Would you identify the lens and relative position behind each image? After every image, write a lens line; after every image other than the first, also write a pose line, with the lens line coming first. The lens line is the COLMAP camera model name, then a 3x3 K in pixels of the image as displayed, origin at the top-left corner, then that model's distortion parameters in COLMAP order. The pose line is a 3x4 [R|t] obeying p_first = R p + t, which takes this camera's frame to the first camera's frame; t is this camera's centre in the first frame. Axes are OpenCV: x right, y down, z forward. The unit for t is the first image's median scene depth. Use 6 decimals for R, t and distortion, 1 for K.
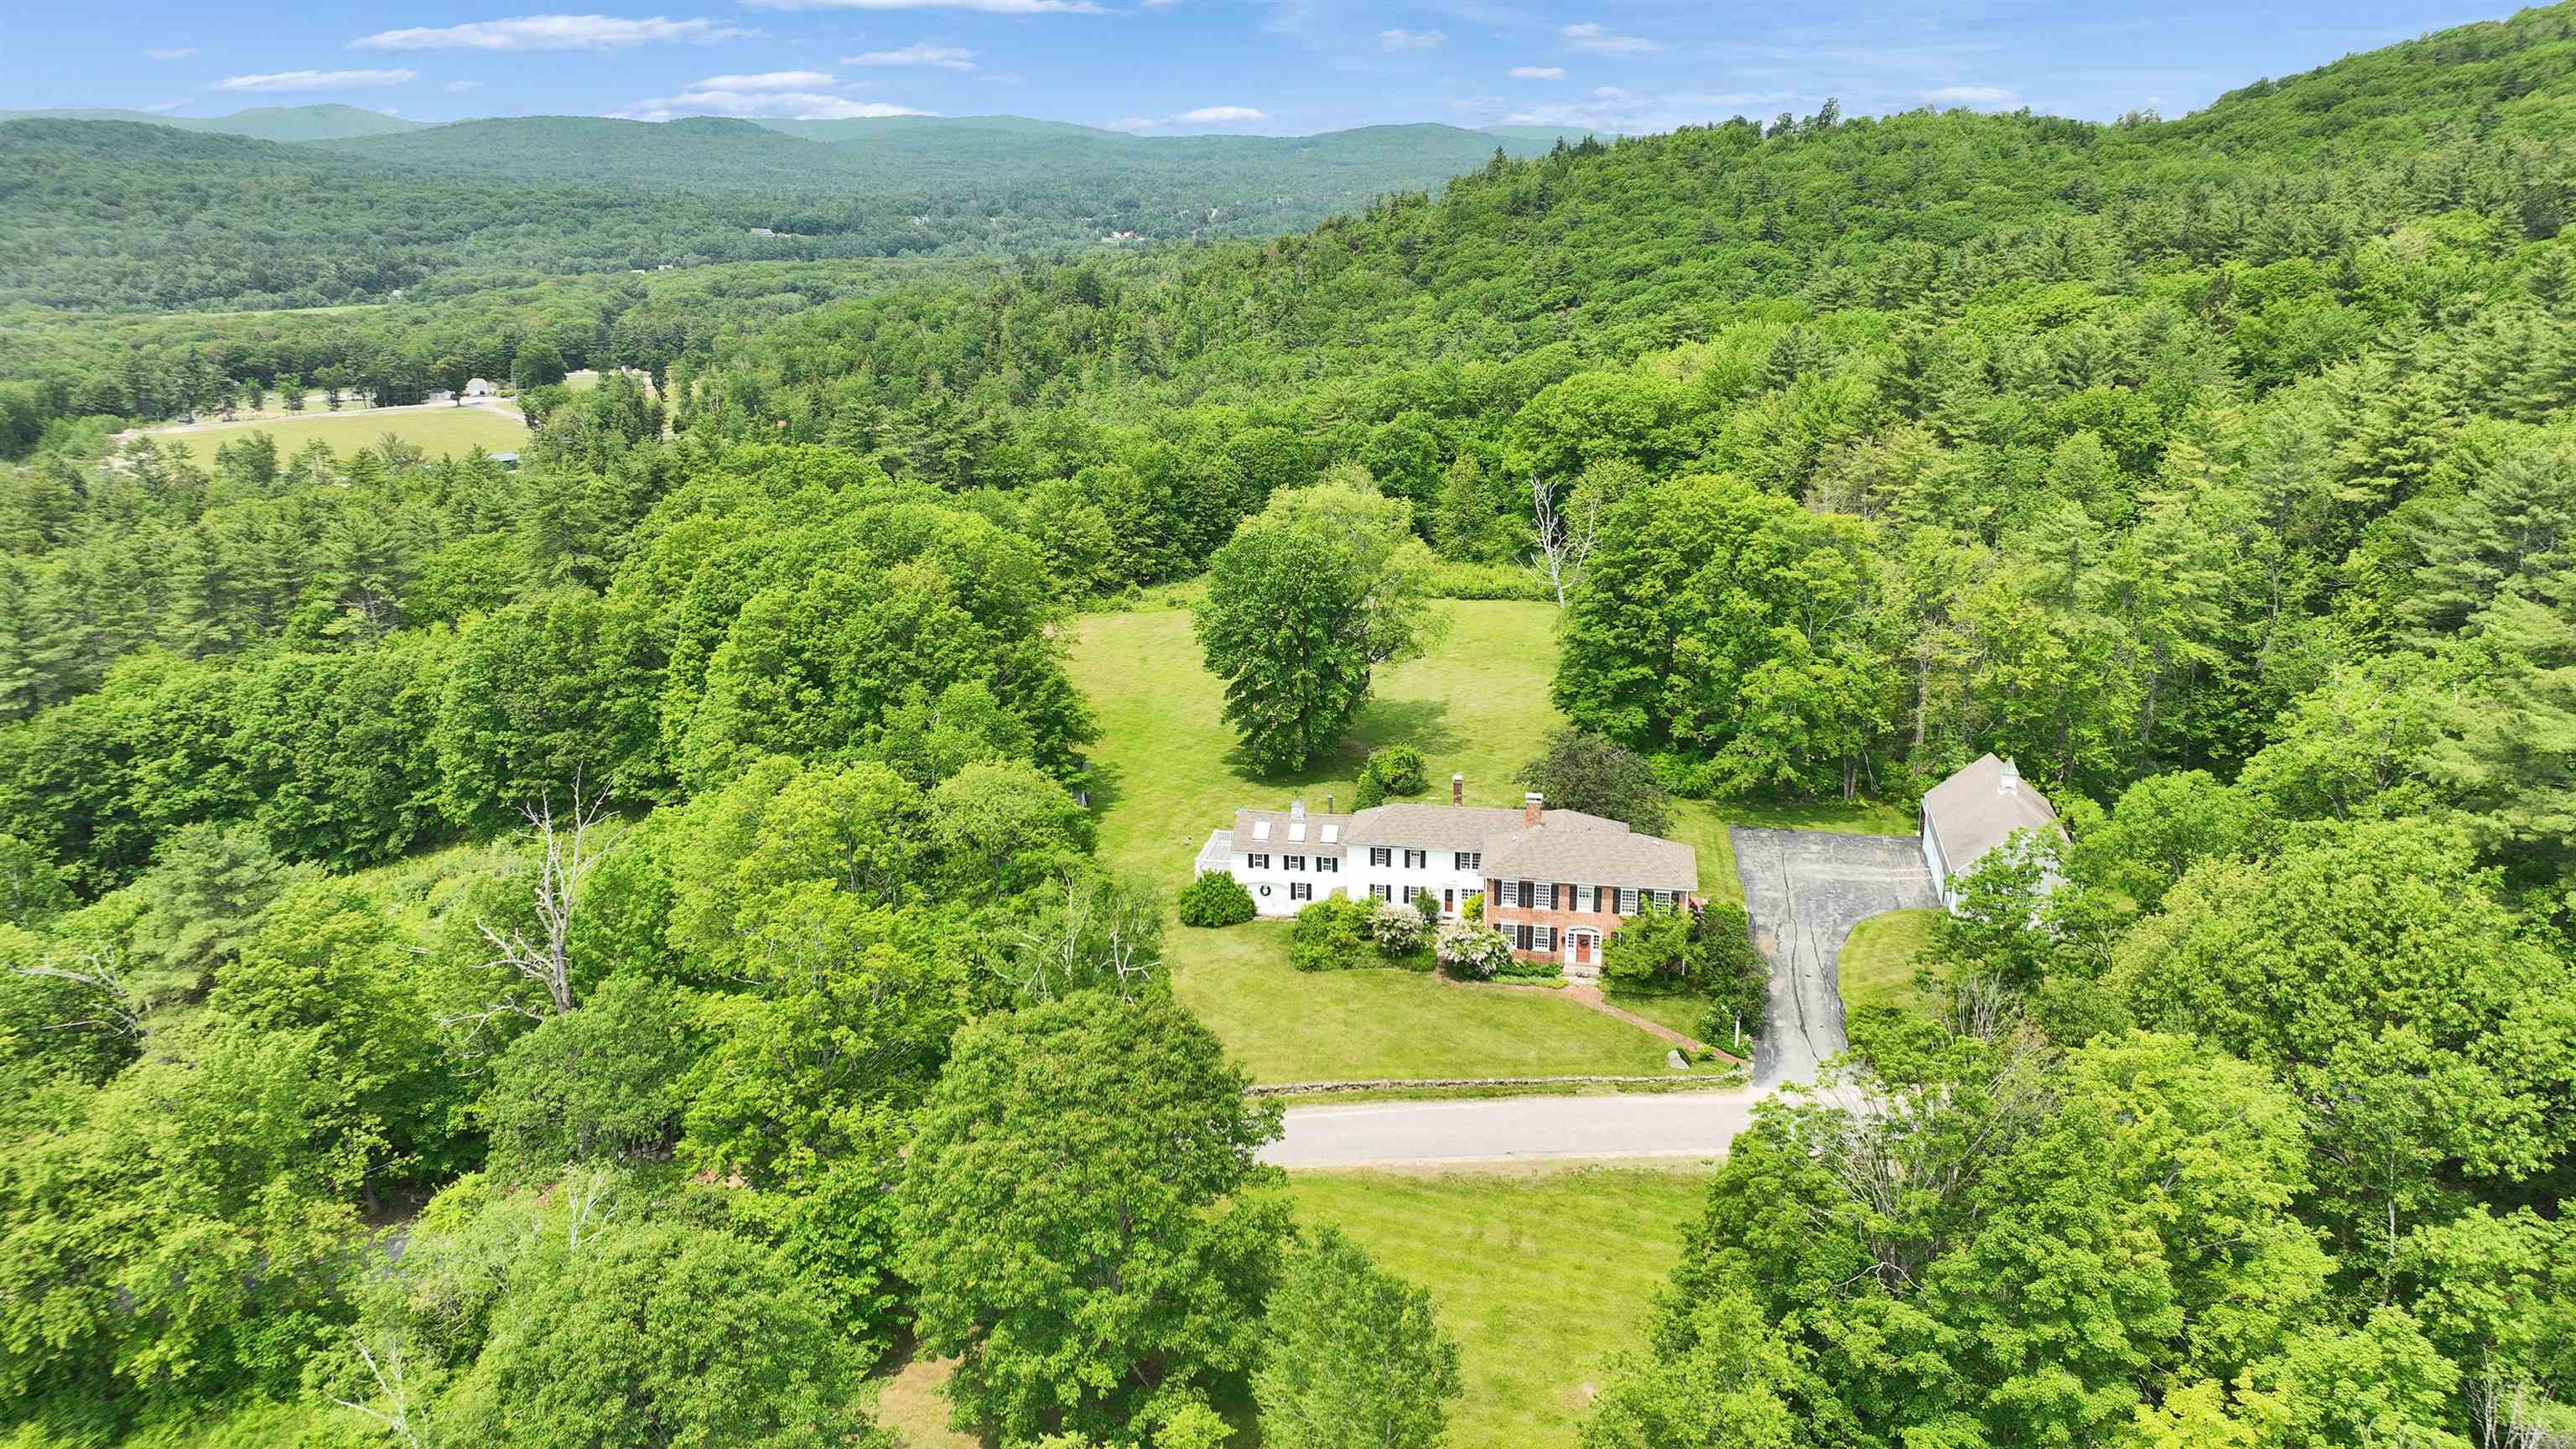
lens RADIAL K [[1808.0, 0, 1288.0], [0, 1808.0, 724.5], [0, 0, 1]] dist [0.001631, 0.019211]
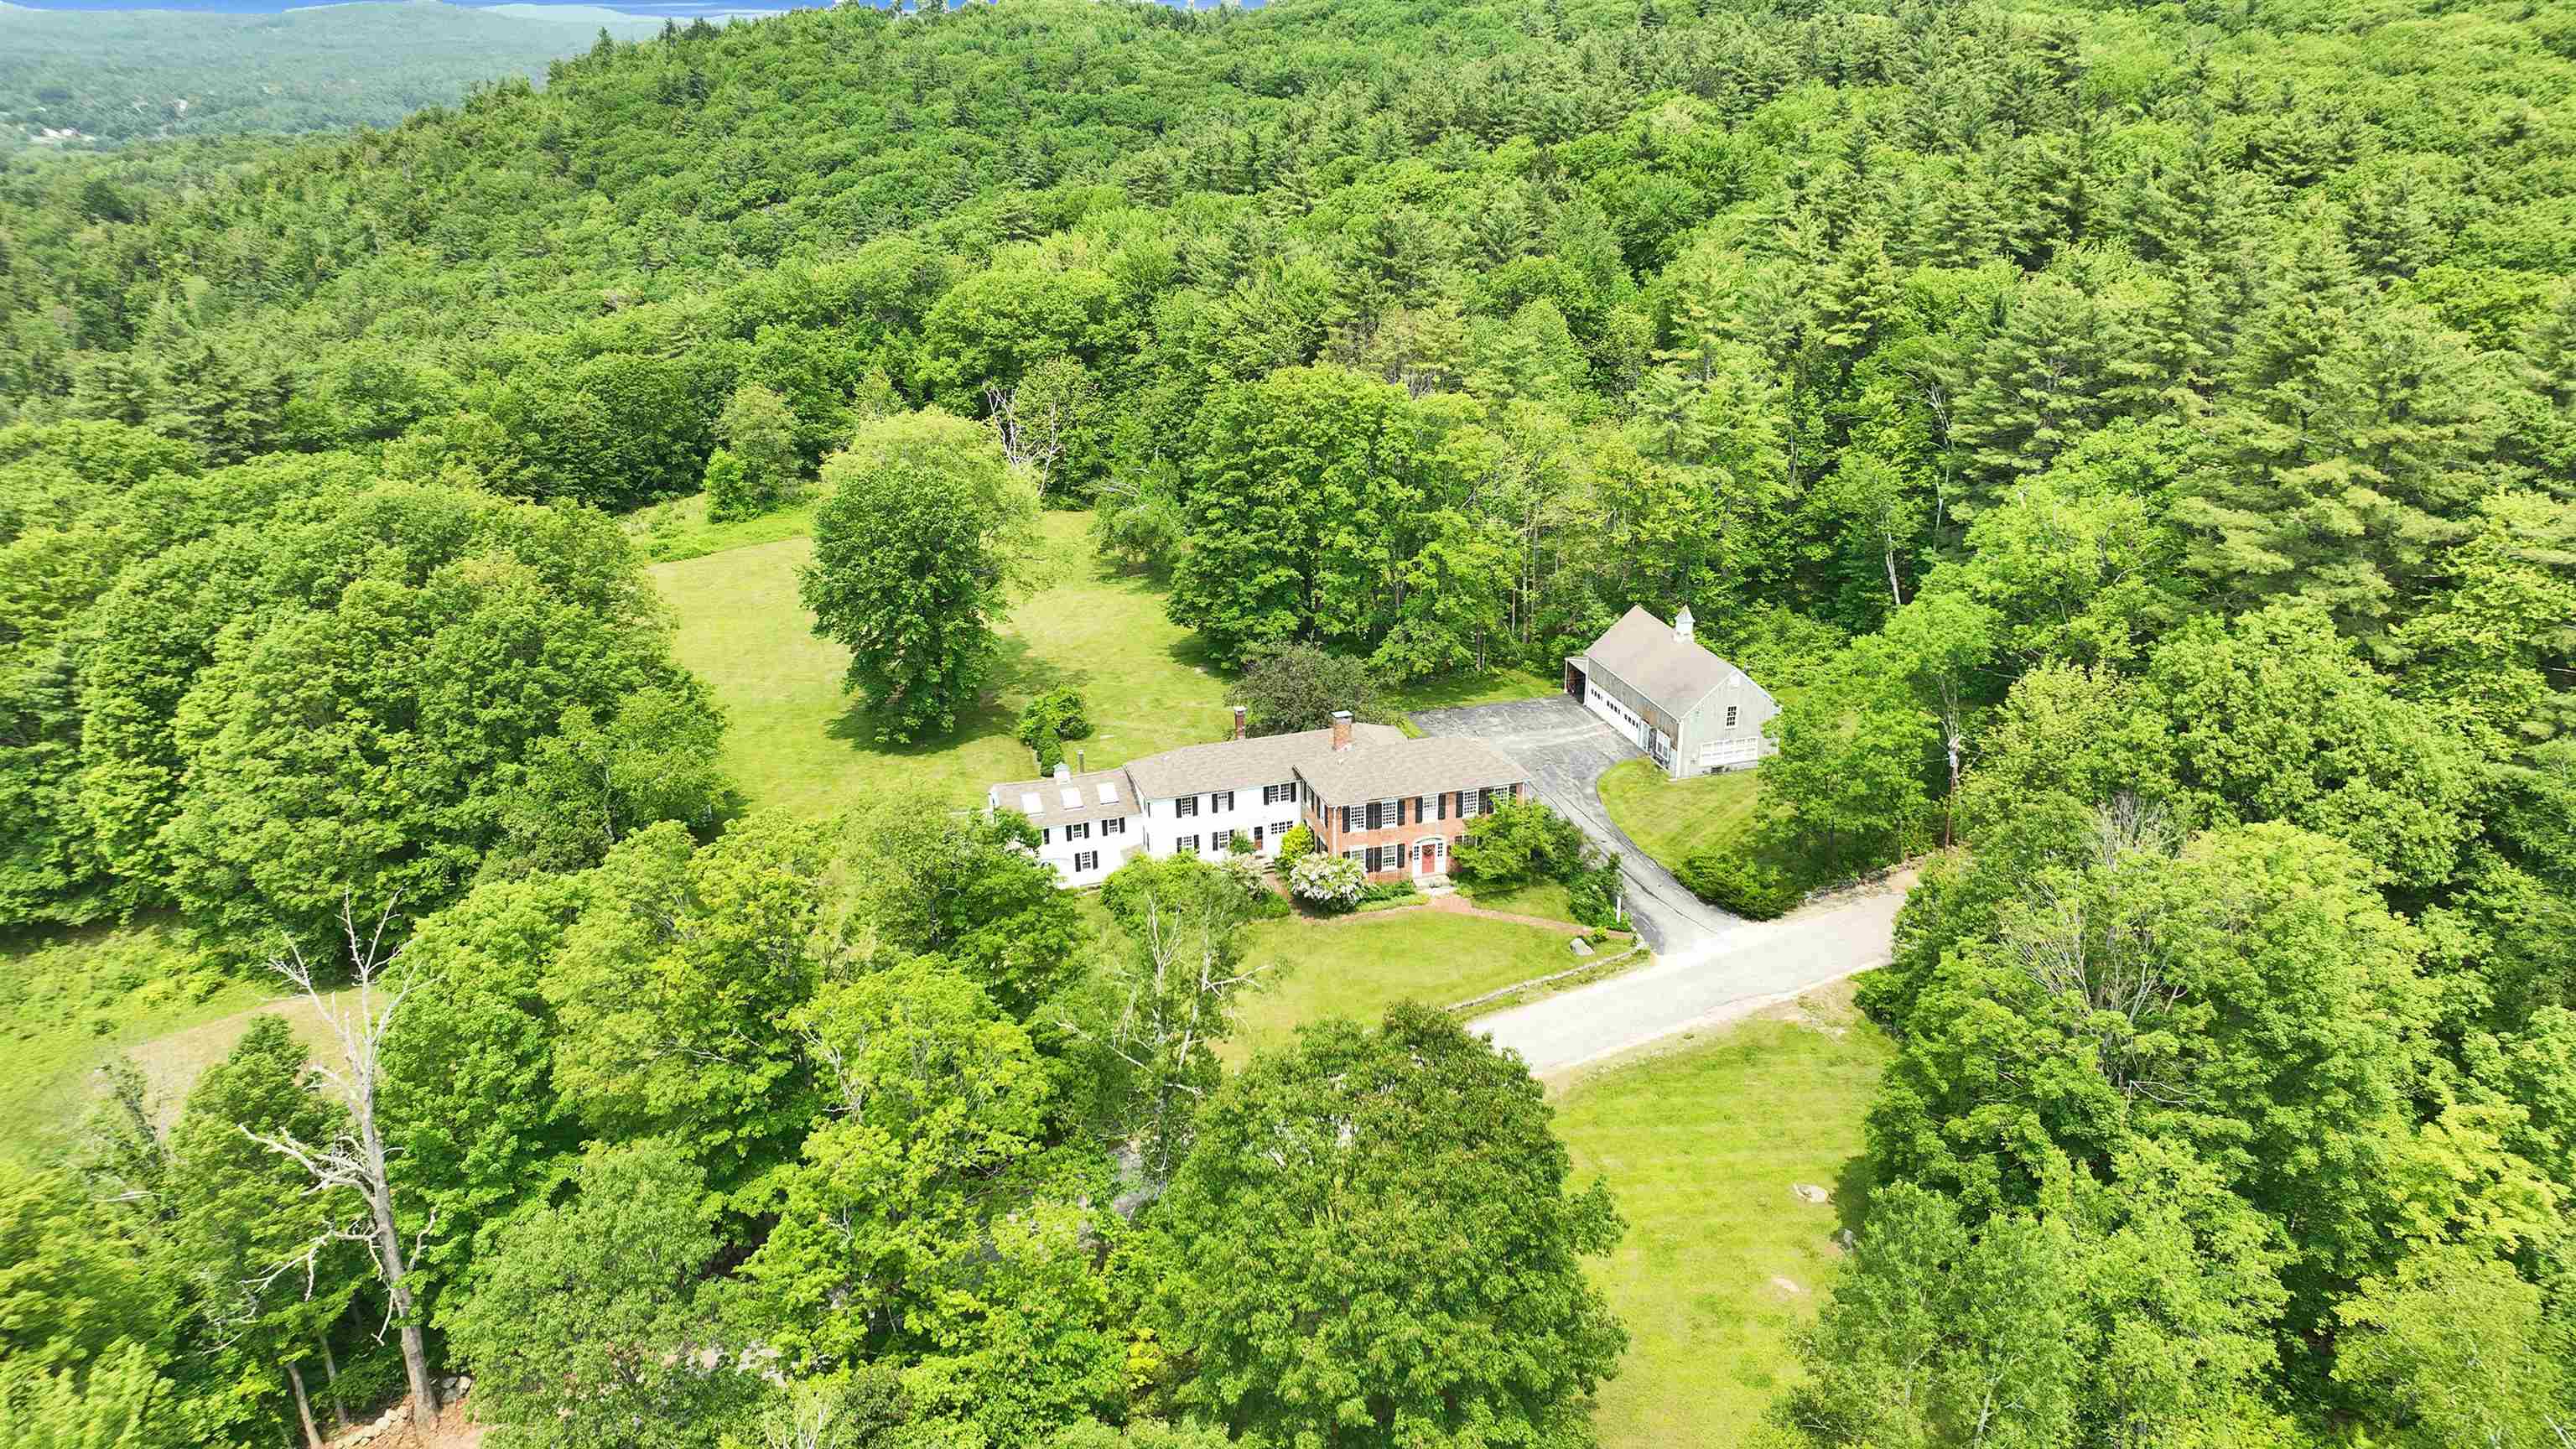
lens RADIAL K [[1808.0, 0, 1288.0], [0, 1808.0, 724.5], [0, 0, 1]] dist [0.001631, 0.019211]
pose [[0.879530, -0.167627, 0.445341, -0.268468], [0.141969, 0.985713, 0.090641, -0.039102], [-0.454172, -0.016497, 0.890761, 0.131365]]
